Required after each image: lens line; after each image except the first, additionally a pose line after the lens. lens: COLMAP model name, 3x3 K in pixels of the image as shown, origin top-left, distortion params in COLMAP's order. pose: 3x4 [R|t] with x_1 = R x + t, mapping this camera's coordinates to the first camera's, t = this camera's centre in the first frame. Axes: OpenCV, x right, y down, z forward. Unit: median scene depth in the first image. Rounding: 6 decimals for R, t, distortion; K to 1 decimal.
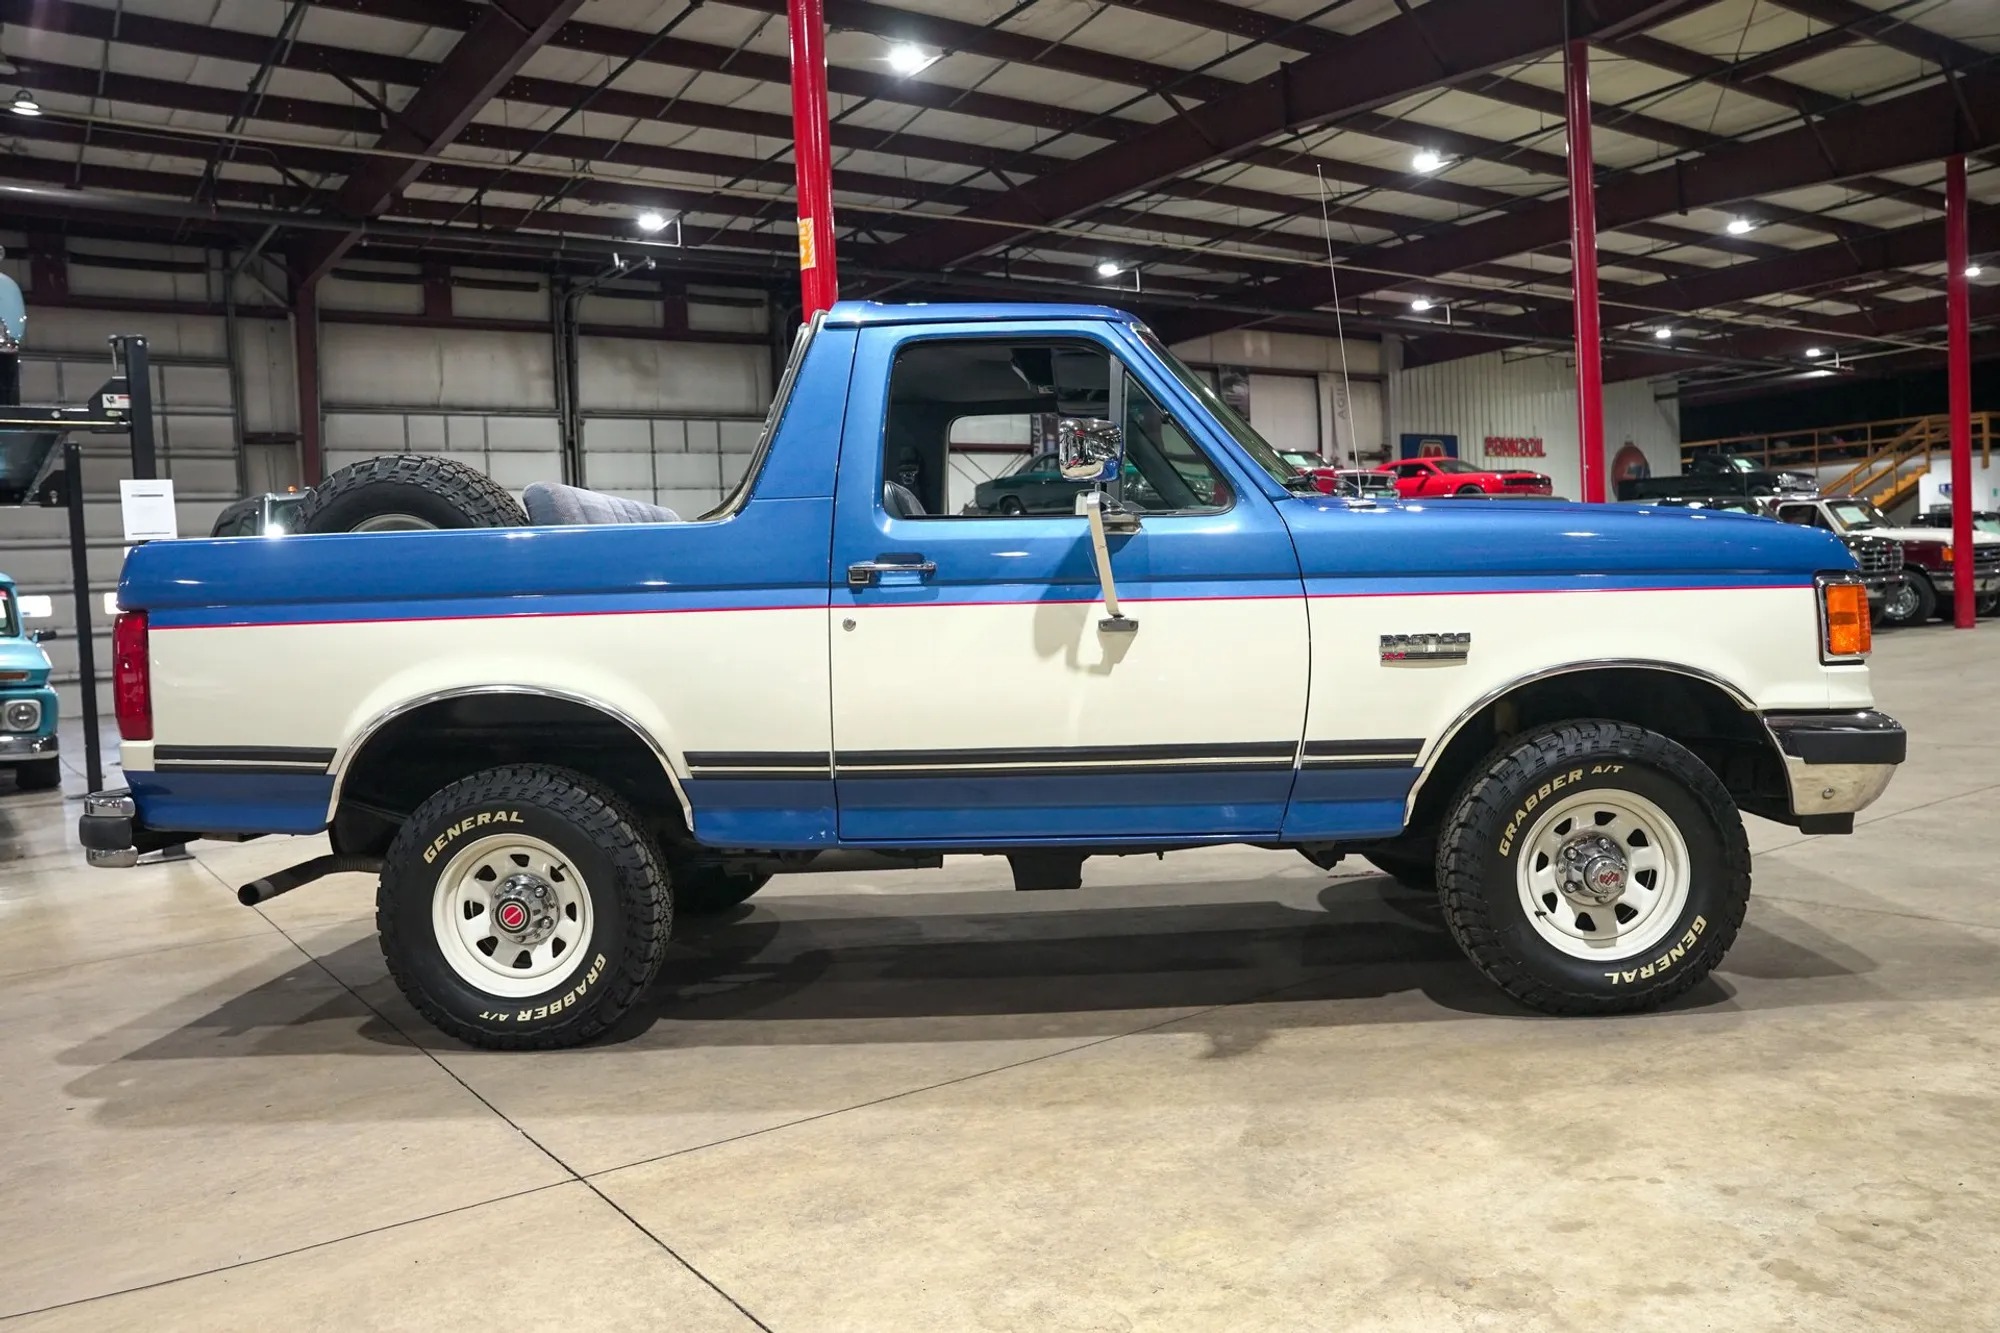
lens RADIAL K [[1505.7, 0, 1012.2], [0, 1505.7, 665.0], [0, 0, 1]] dist [-0.090244, 0.094431]
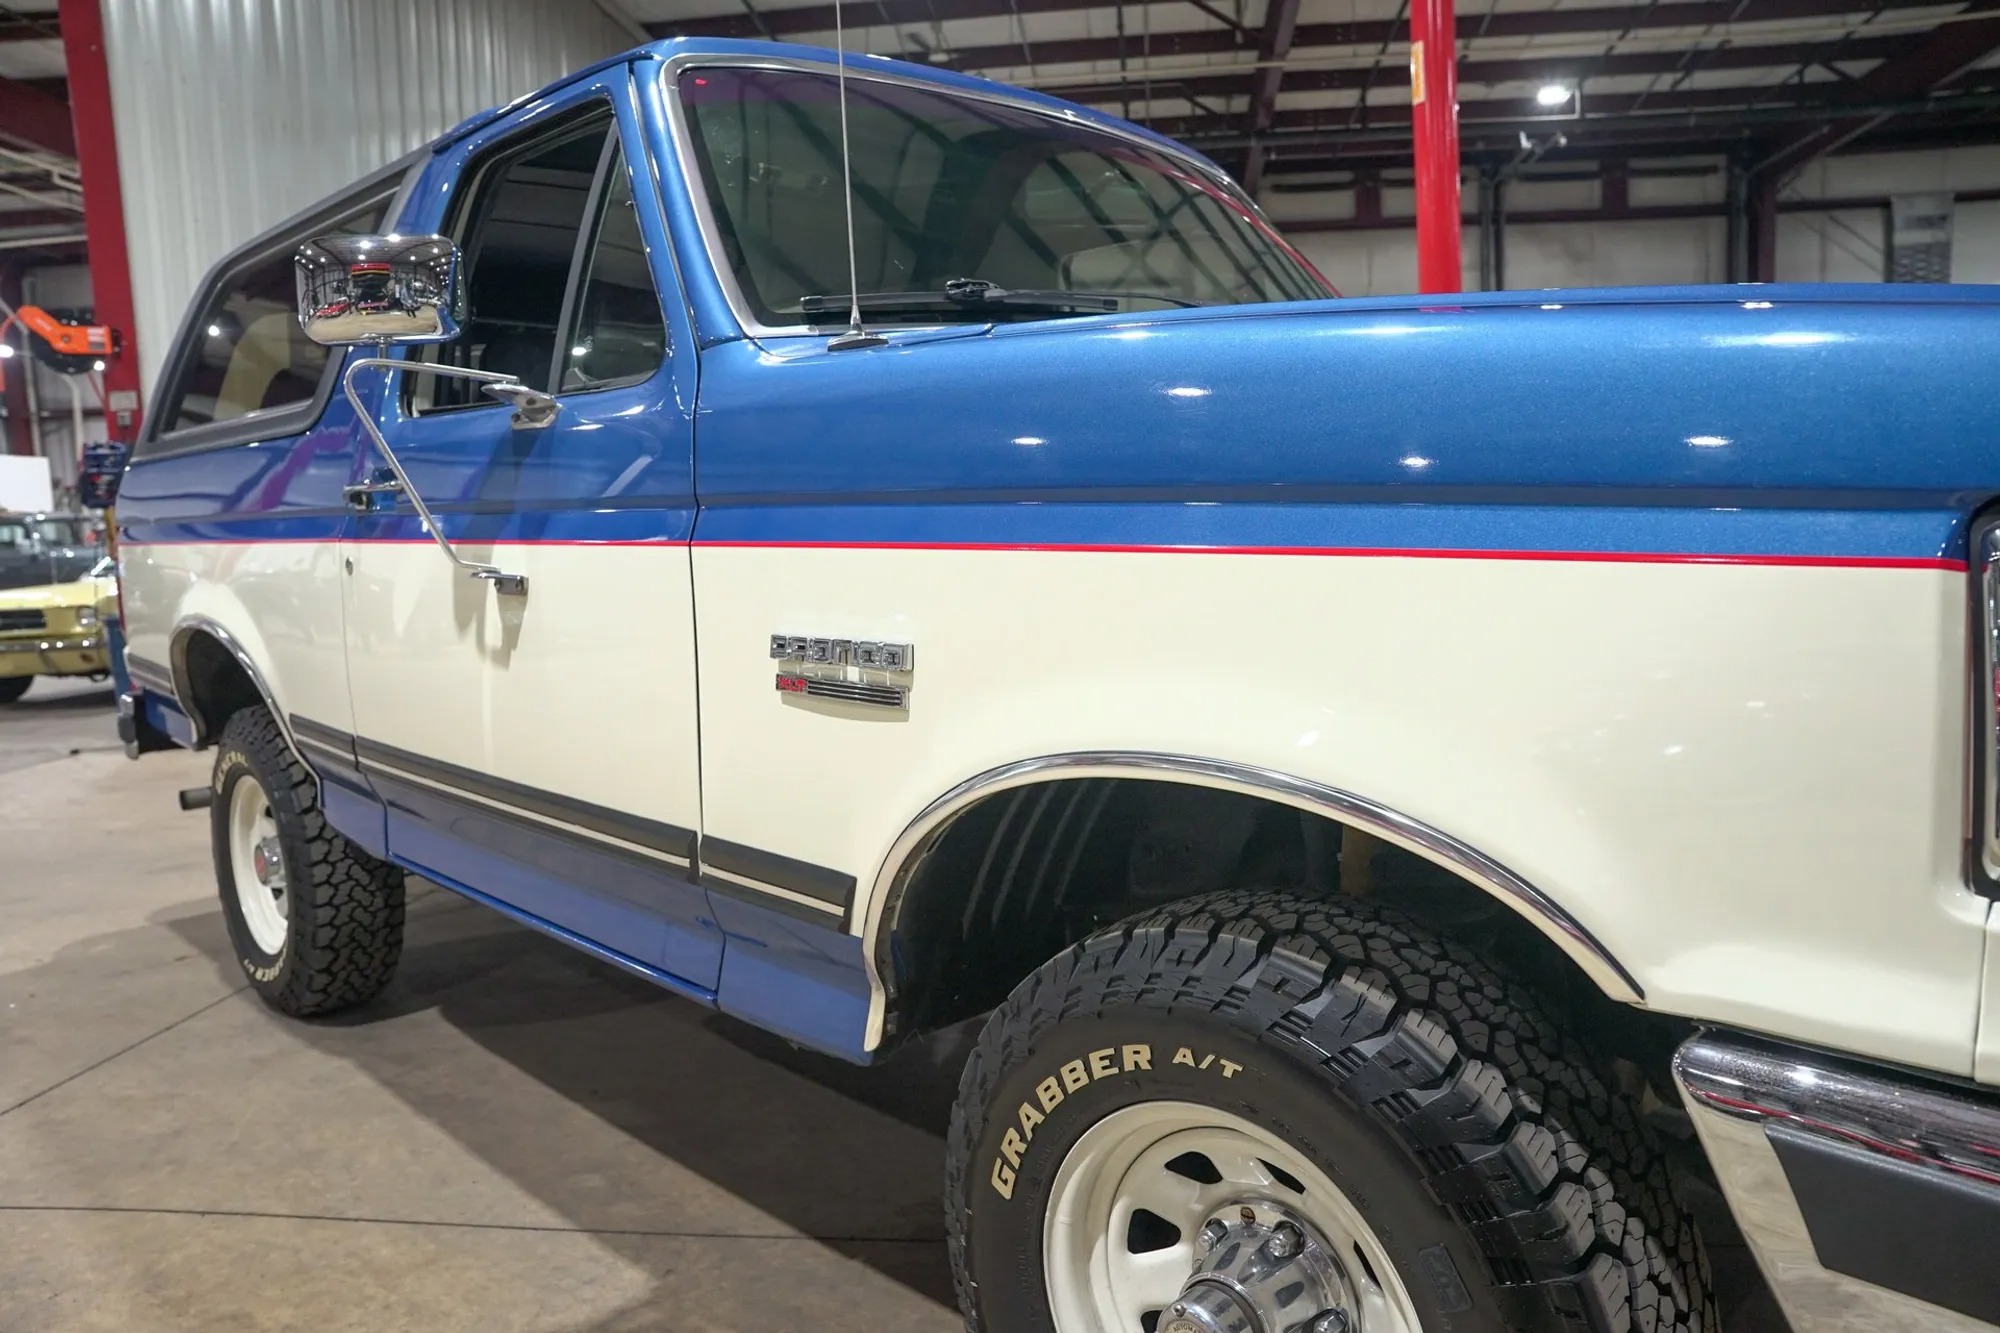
lens RADIAL K [[1362.2, 0, 999.7], [0, 1362.2, 667.0], [0, 0, 1]] dist [-0.132322, 0.094885]
pose [[0.738541, 0.091221, -0.668009, 0.262155], [-0.030614, 0.994320, 0.101934, -0.024847], [0.673513, -0.054832, 0.737138, 0.344737]]
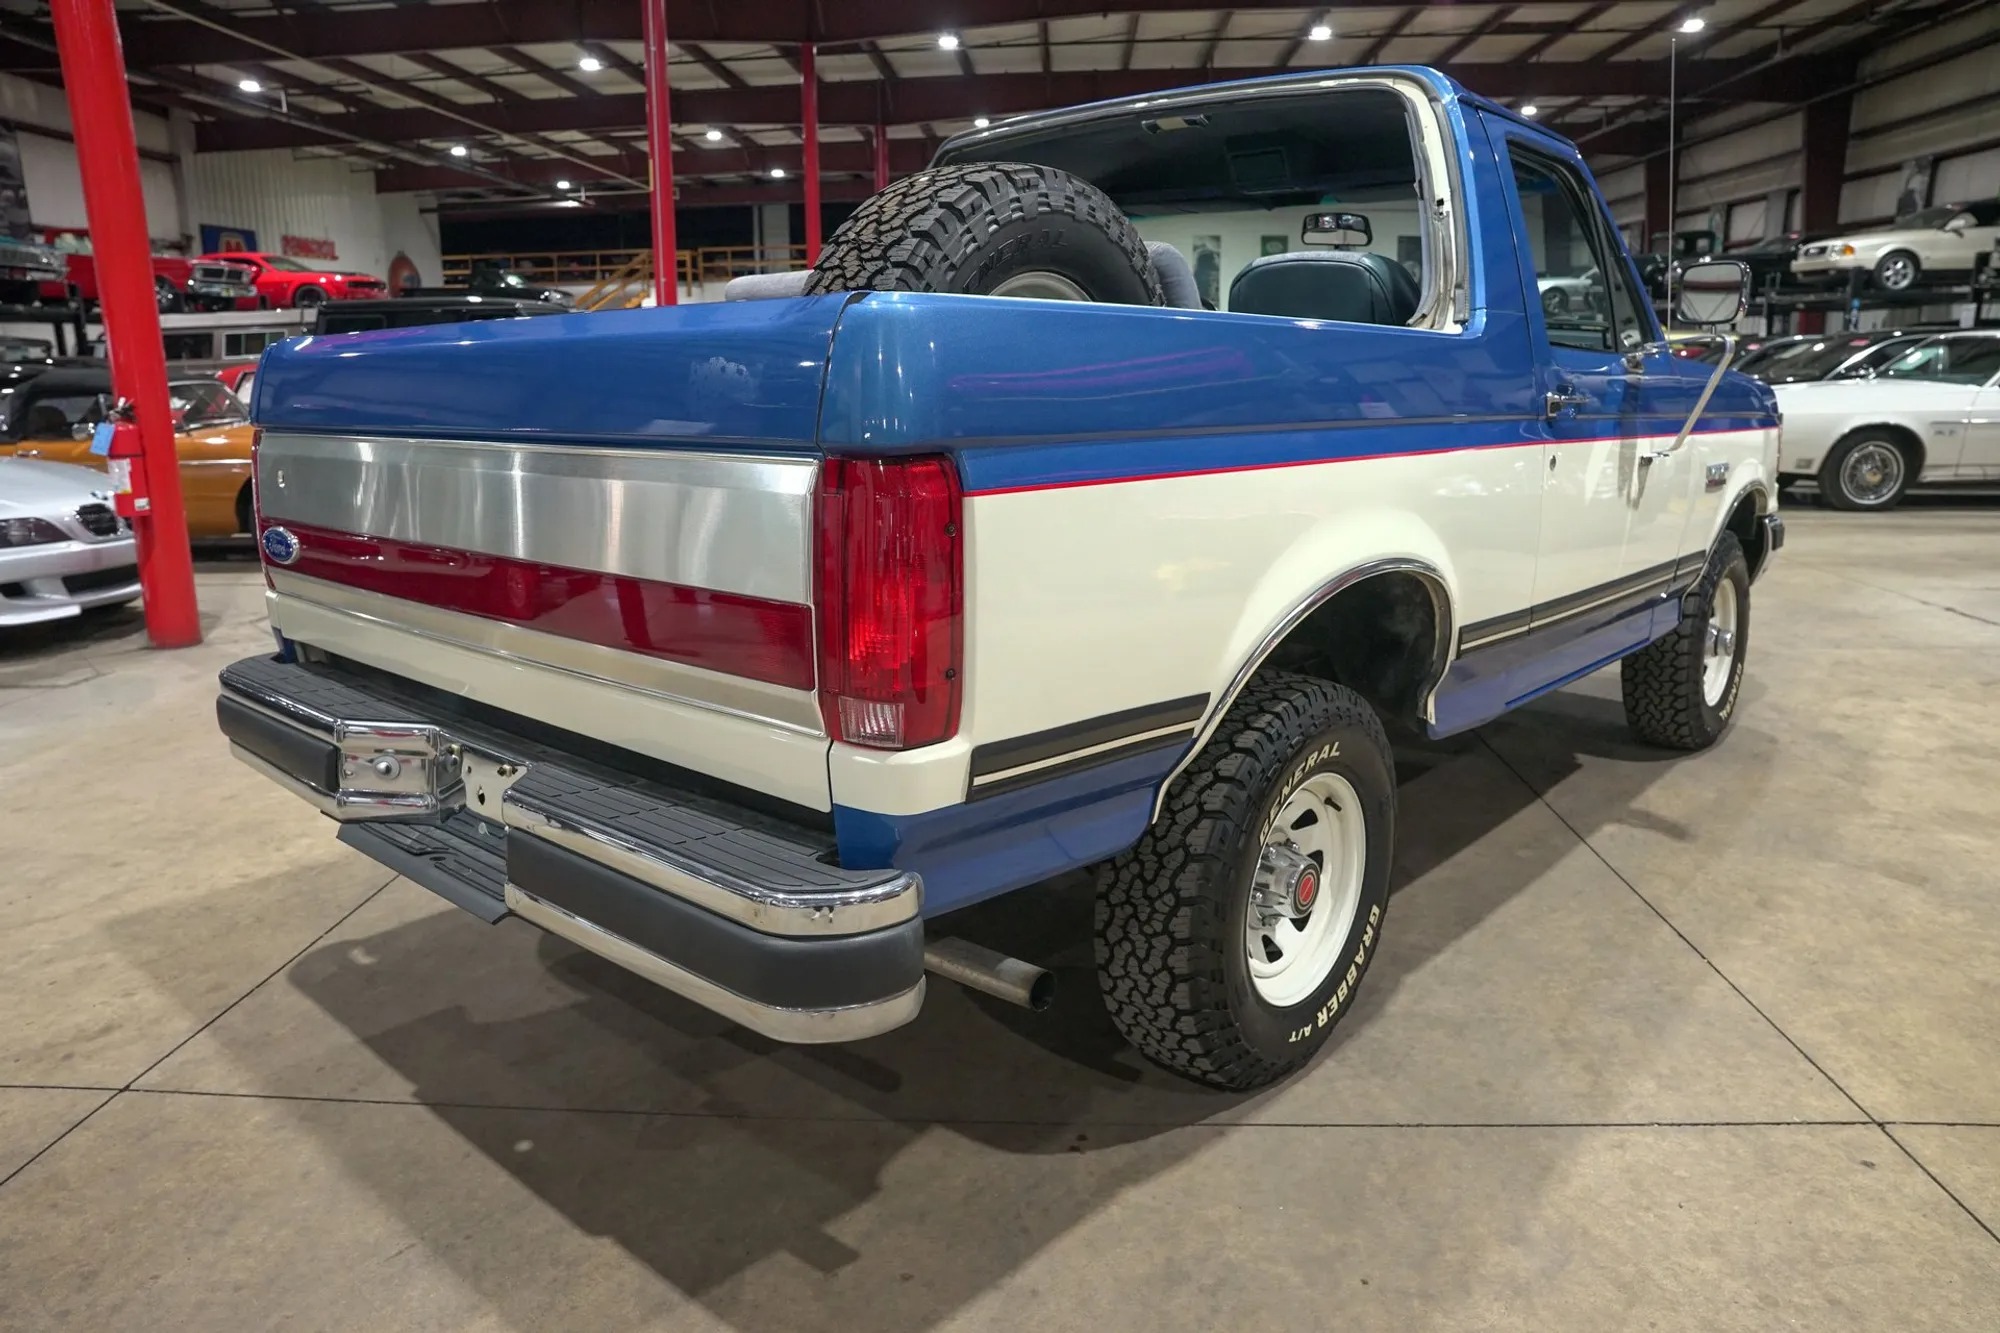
lens RADIAL K [[1362.2, 0, 1011.7], [0, 1362.2, 653.9], [0, 0, 1]] dist [-0.132322, 0.094885]
pose [[0.627034, -0.128107, 0.768386, -0.434343], [0.015982, 0.988293, 0.151729, -0.018550], [-0.778828, -0.082858, 0.621741, 0.353026]]
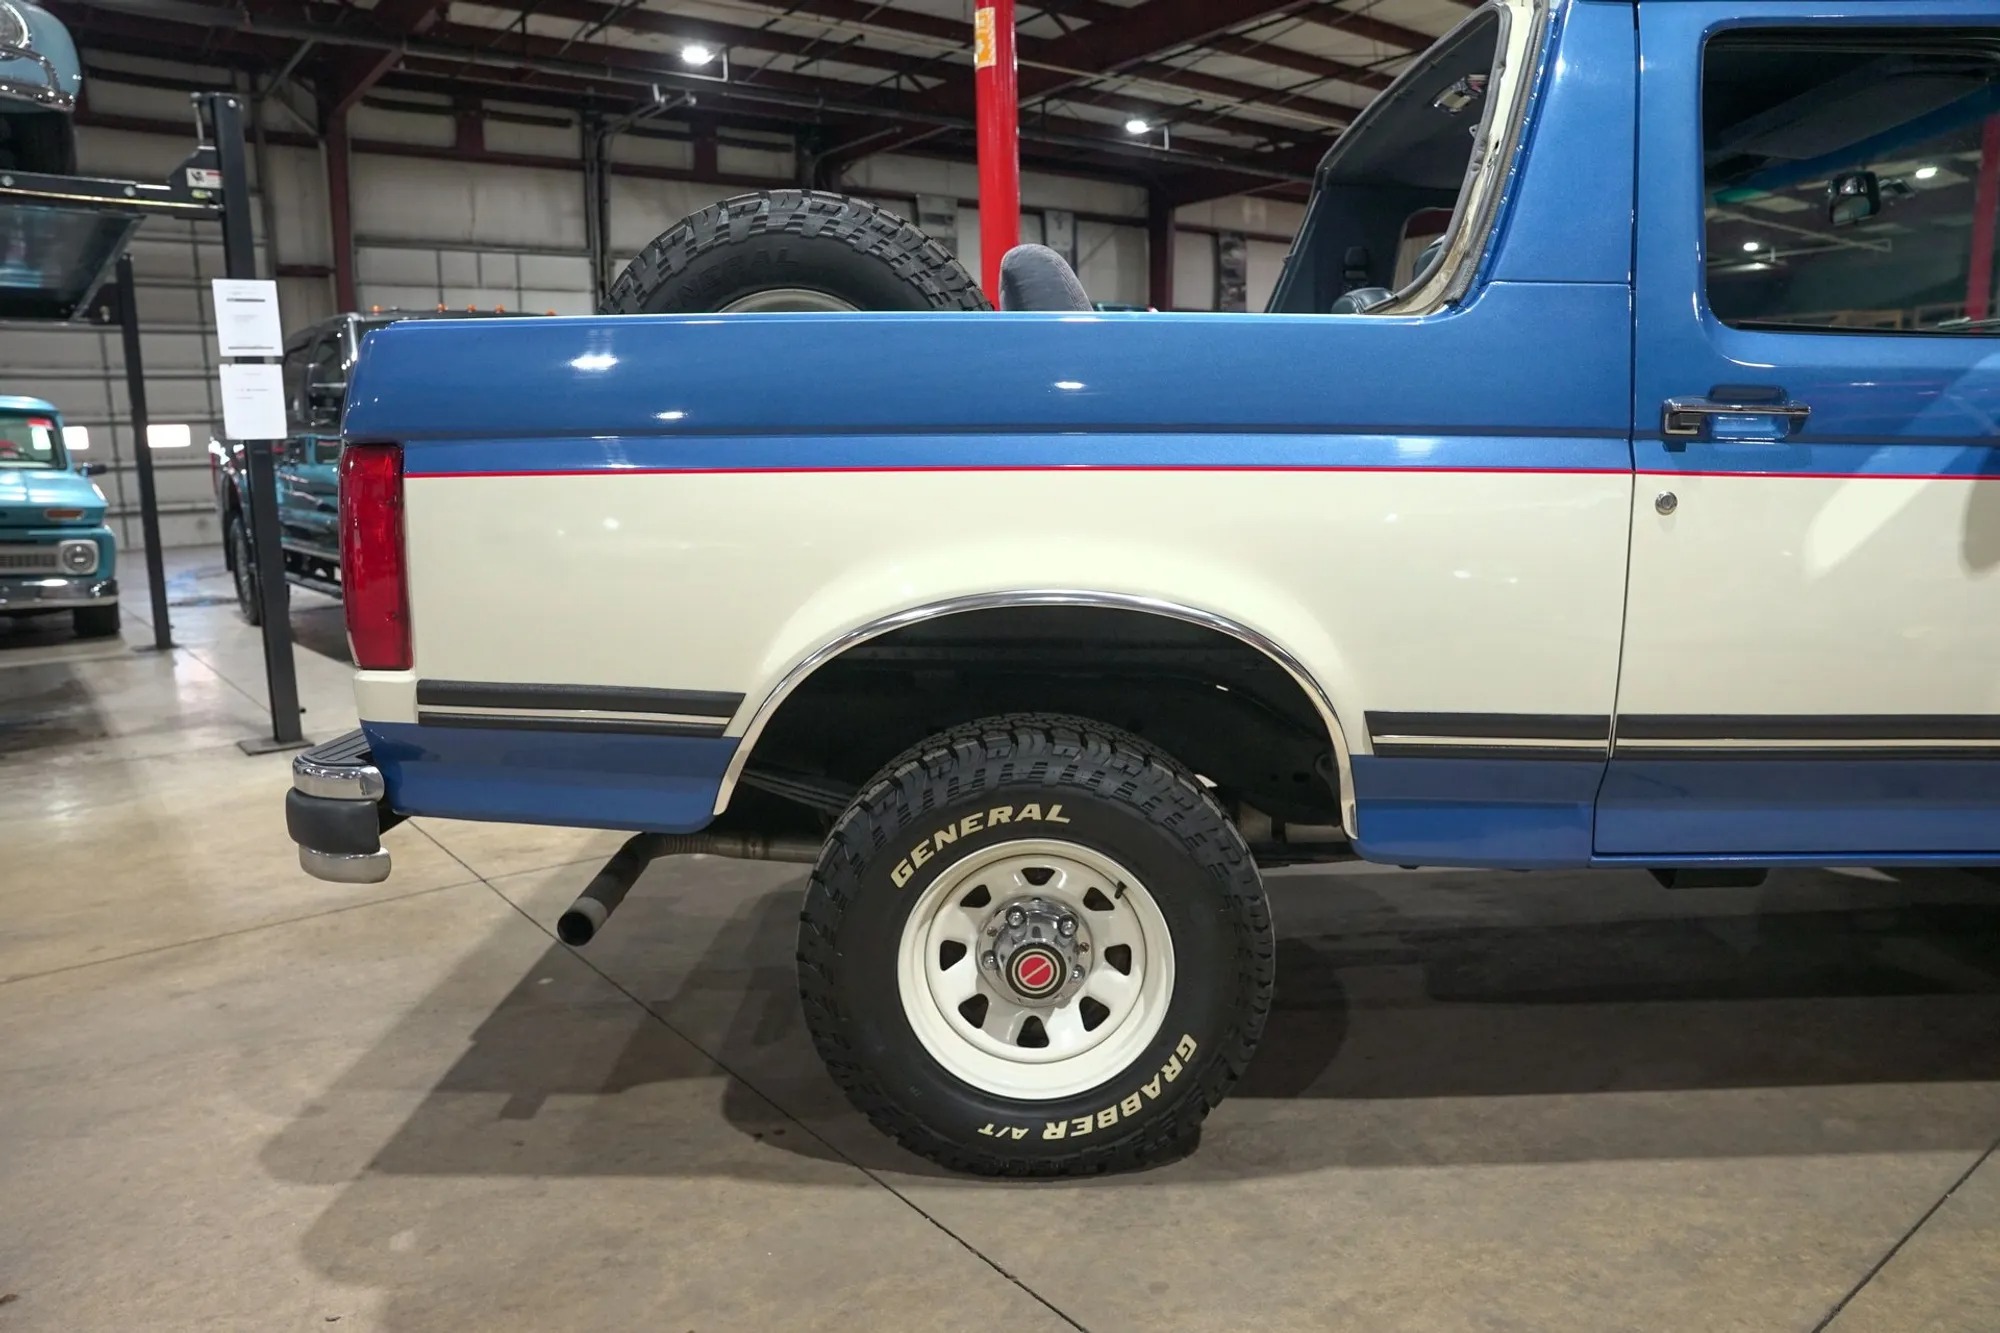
lens RADIAL K [[1362.2, 0, 1021.3], [0, 1362.2, 660.7], [0, 0, 1]] dist [-0.132322, 0.094885]
pose [[0.998553, 0.019356, 0.050174, -0.180611], [-0.024765, 0.993675, 0.109533, -0.007536], [-0.047736, -0.110617, 0.992716, 0.230501]]
